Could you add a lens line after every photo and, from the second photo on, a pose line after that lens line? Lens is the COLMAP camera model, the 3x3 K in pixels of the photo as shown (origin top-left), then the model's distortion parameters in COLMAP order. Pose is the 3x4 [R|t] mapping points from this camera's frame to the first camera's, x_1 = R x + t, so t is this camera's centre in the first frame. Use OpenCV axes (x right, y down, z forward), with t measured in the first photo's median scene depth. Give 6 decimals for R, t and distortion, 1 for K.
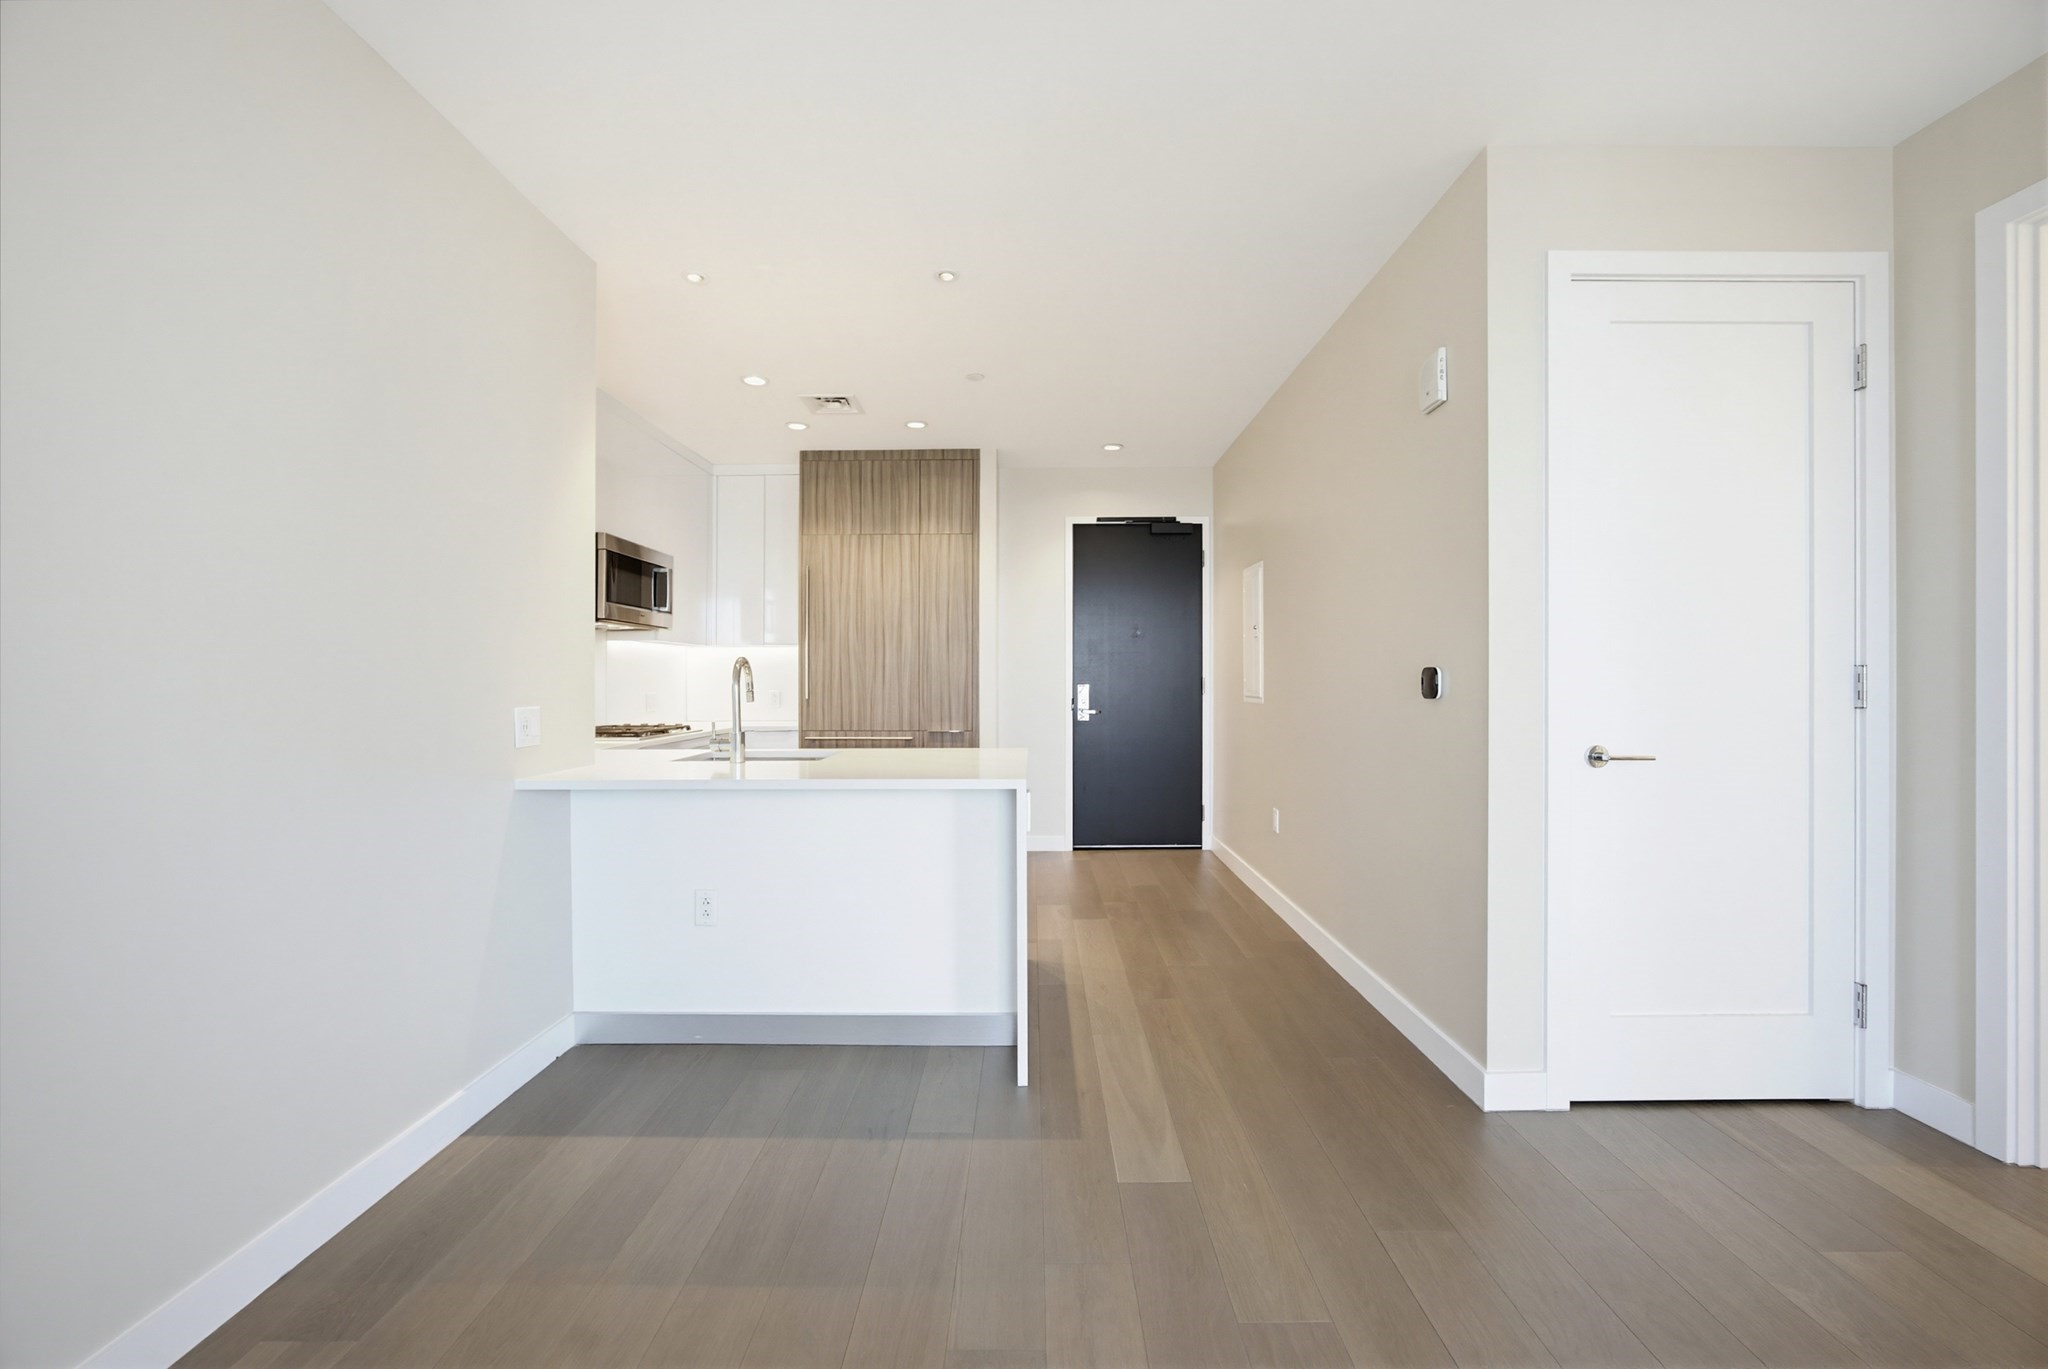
lens RADIAL K [[798.6, 0, 1028.9], [0, 798.6, 674.0], [0, 0, 1]] dist [-0.031919, 0.013871]
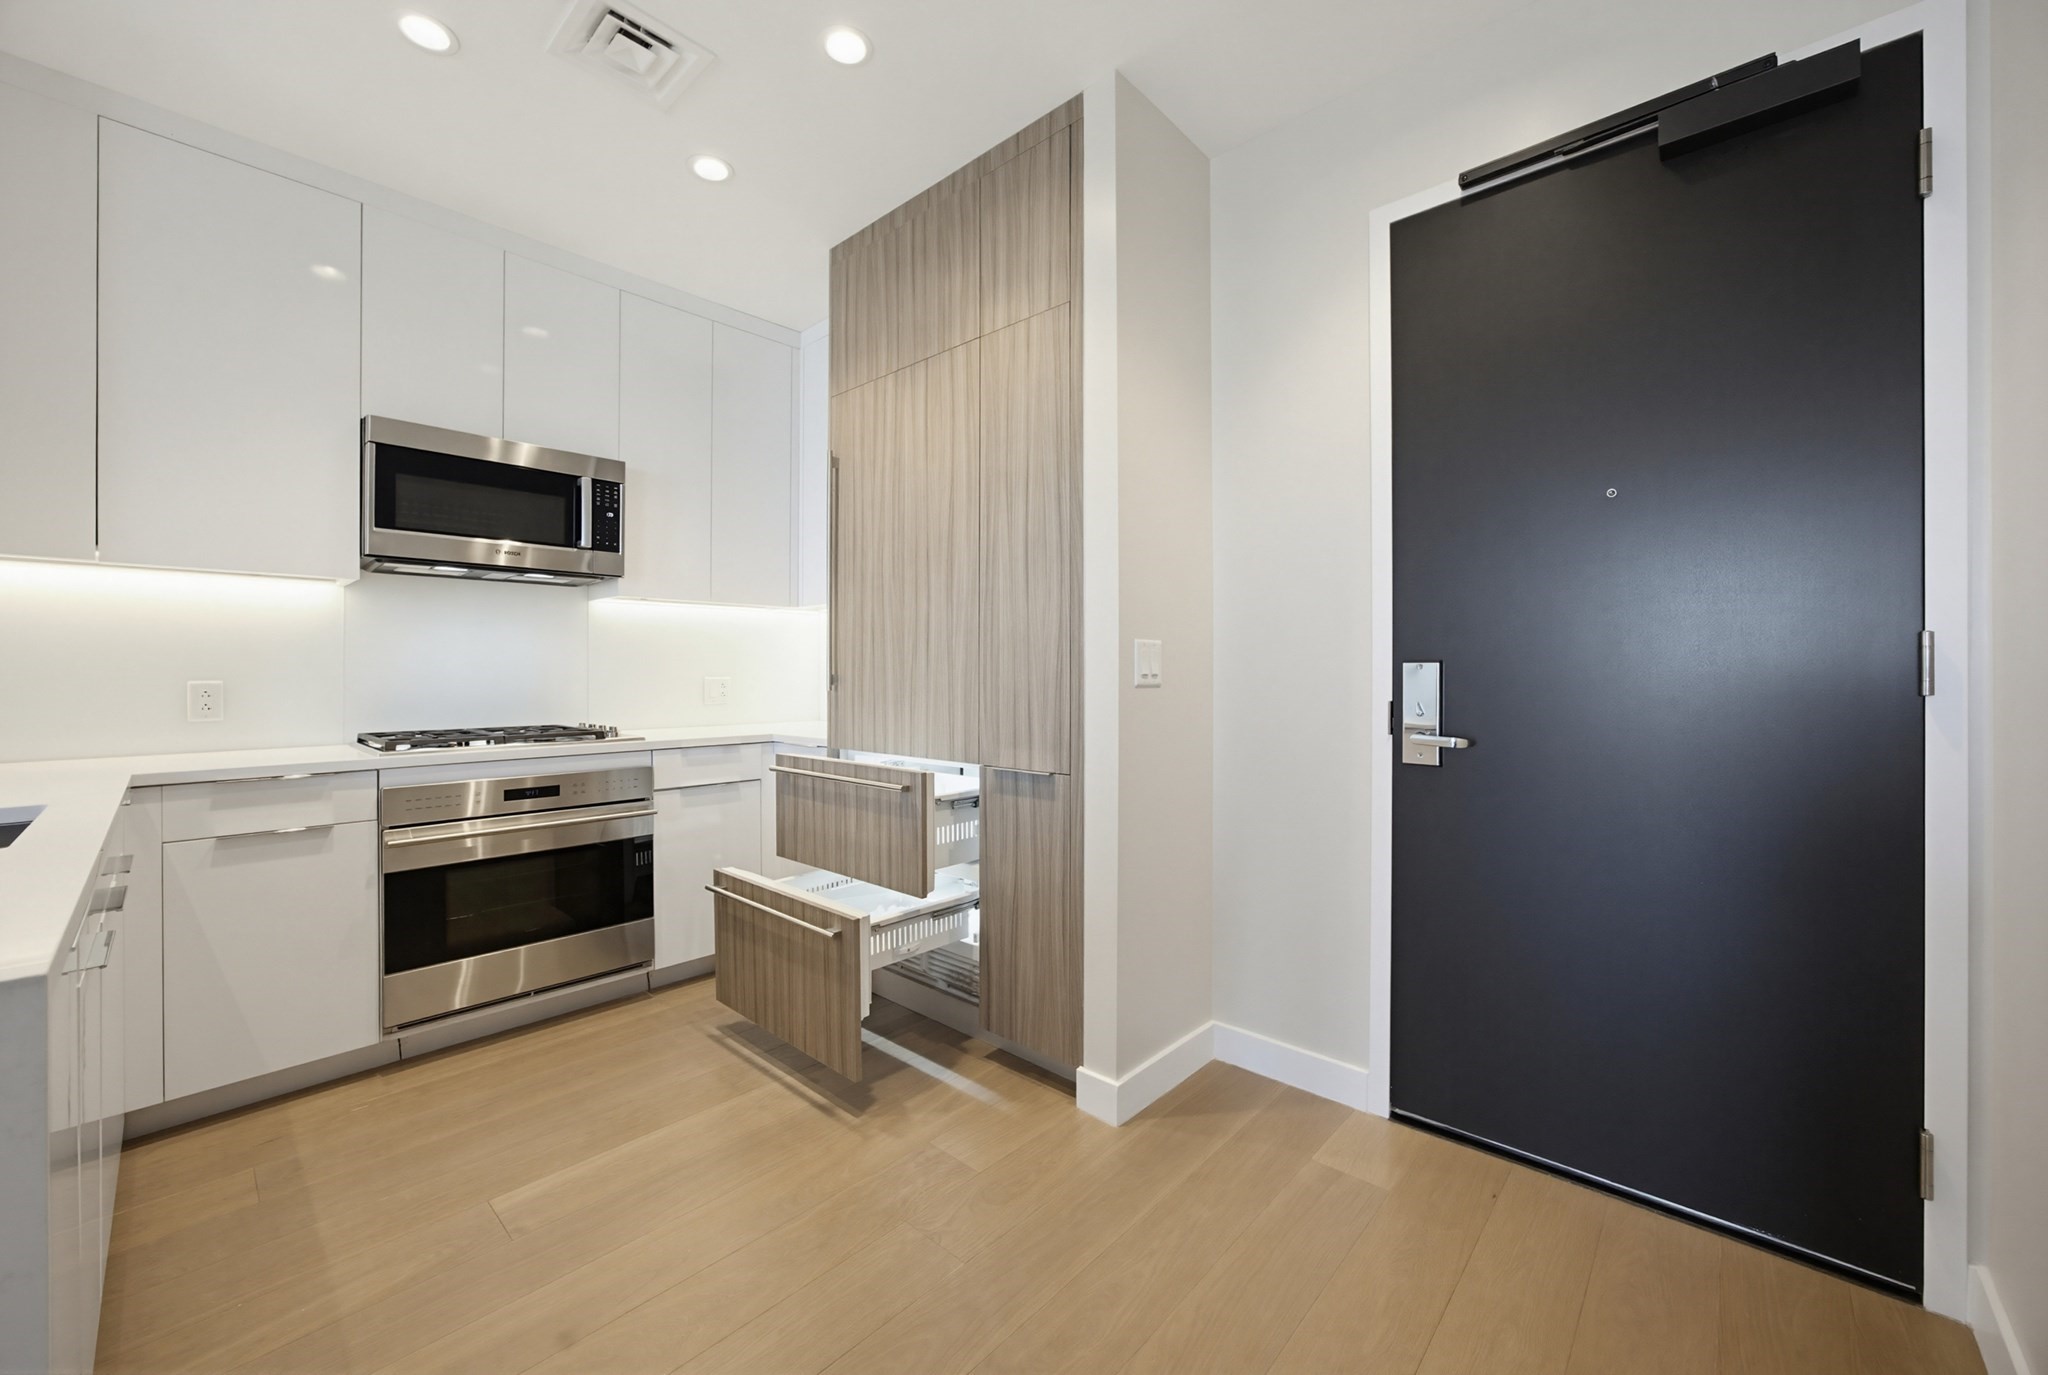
lens RADIAL K [[795.4, 0, 1025.3], [0, 795.4, 671.1], [0, 0, 1]] dist [-0.025770, 0.007290]
pose [[0.738343, -0.003098, -0.674418, 0.190392], [0.004852, 0.999988, 0.000719, 0.017407], [0.674408, -0.003803, 0.738349, 0.679579]]
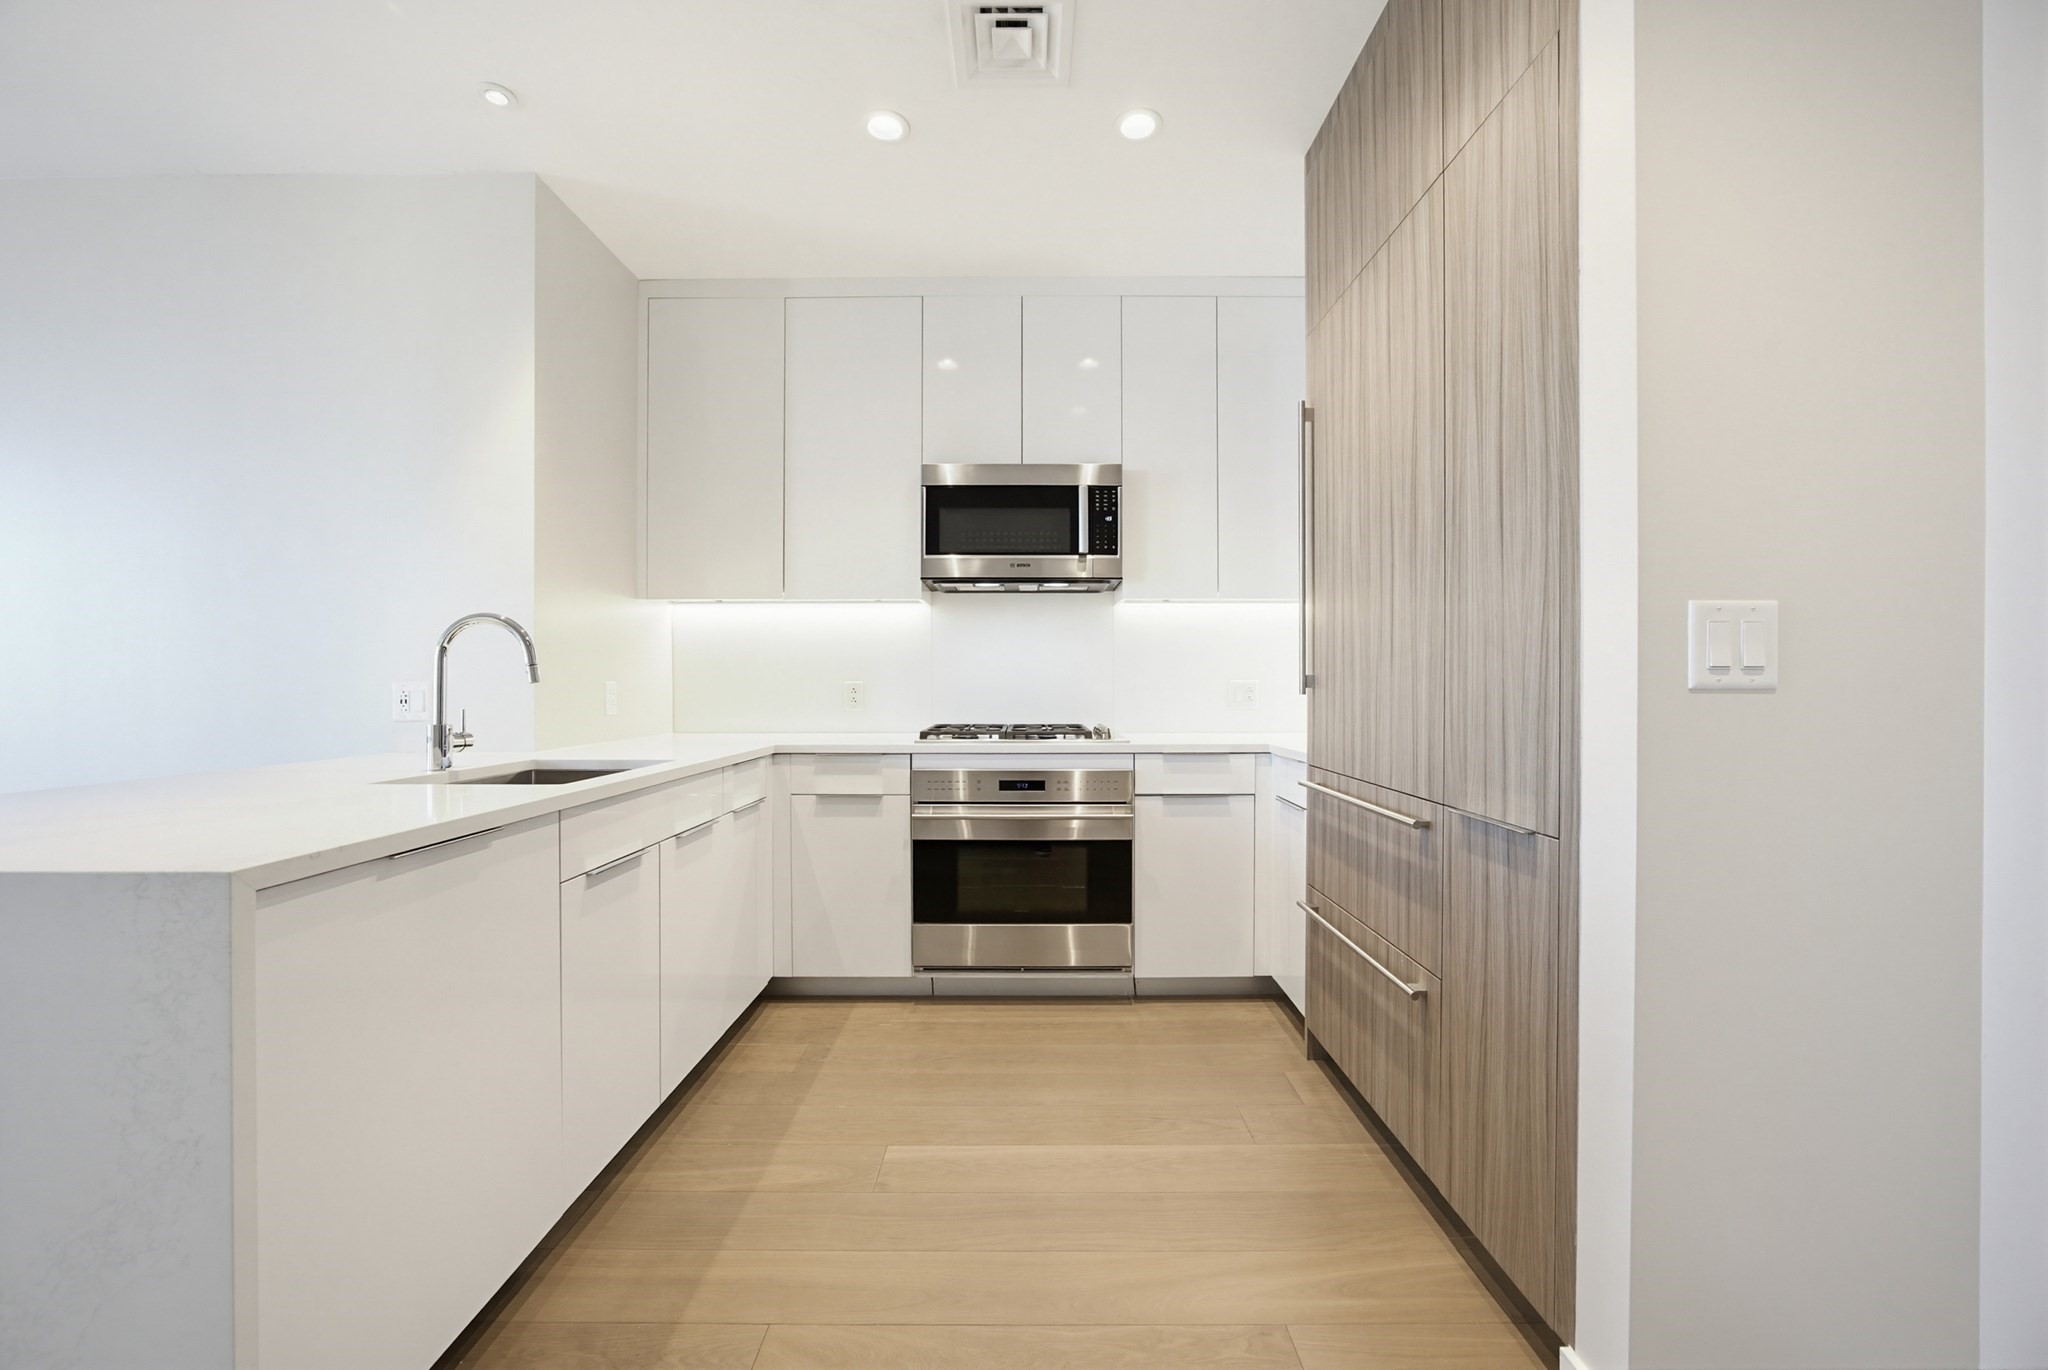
lens RADIAL K [[803.4, 0, 1024.0], [0, 803.4, 685.0], [0, 0, 1]] dist [-0.018245, 0.000145]
pose [[-0.006290, 0.003630, -0.999974, 0.174042], [0.005960, 0.999976, 0.003592, 0.022776], [0.999962, -0.005937, -0.006311, 0.837682]]
